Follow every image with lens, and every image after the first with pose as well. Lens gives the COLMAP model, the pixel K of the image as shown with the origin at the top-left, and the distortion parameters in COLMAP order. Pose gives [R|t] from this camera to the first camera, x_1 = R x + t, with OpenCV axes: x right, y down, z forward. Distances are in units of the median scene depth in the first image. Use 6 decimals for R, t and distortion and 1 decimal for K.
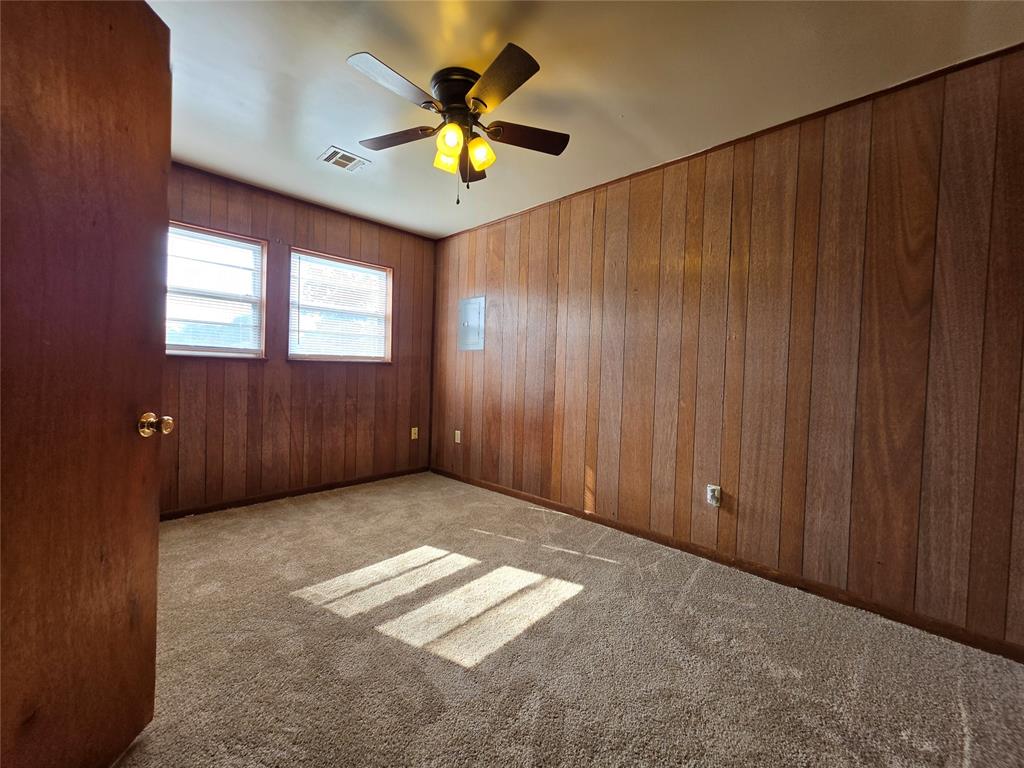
lens RADIAL K [[411.4, 0, 509.9], [0, 411.4, 377.1], [0, 0, 1]] dist [0.008504, -0.000172]
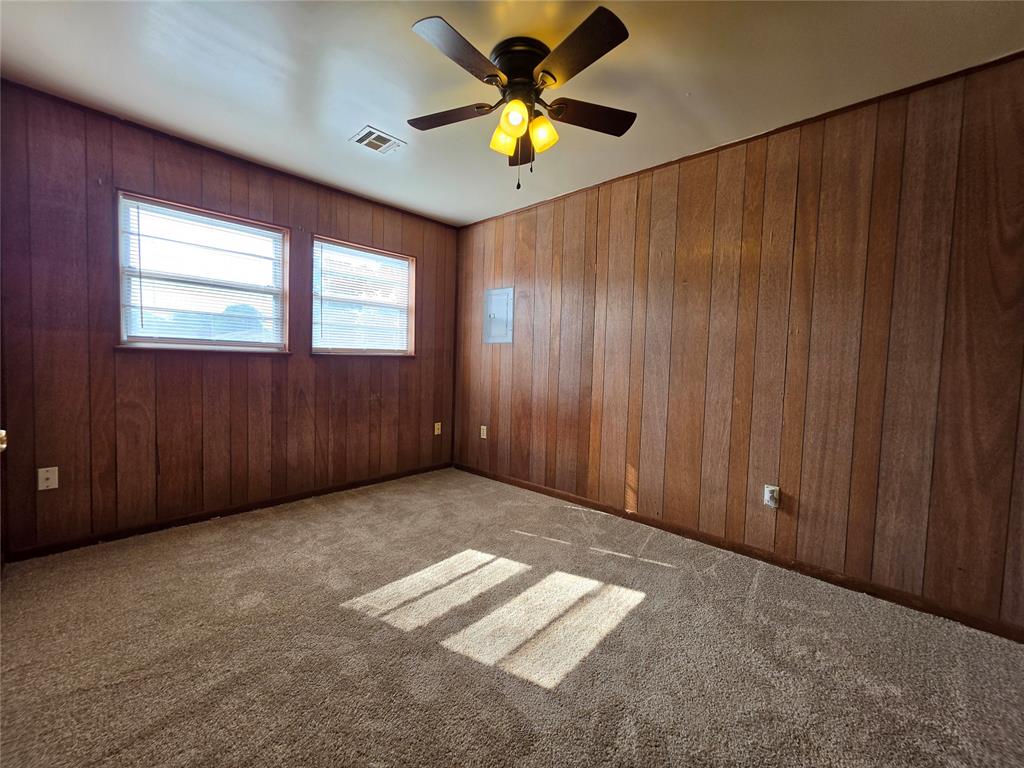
lens RADIAL K [[411.4, 0, 509.9], [0, 411.4, 377.1], [0, 0, 1]] dist [0.008504, -0.000172]
pose [[0.999899, -0.002867, 0.013892, -0.131900], [0.002488, 0.999628, 0.027162, -0.019246], [-0.013965, -0.027125, 0.999535, 0.053749]]
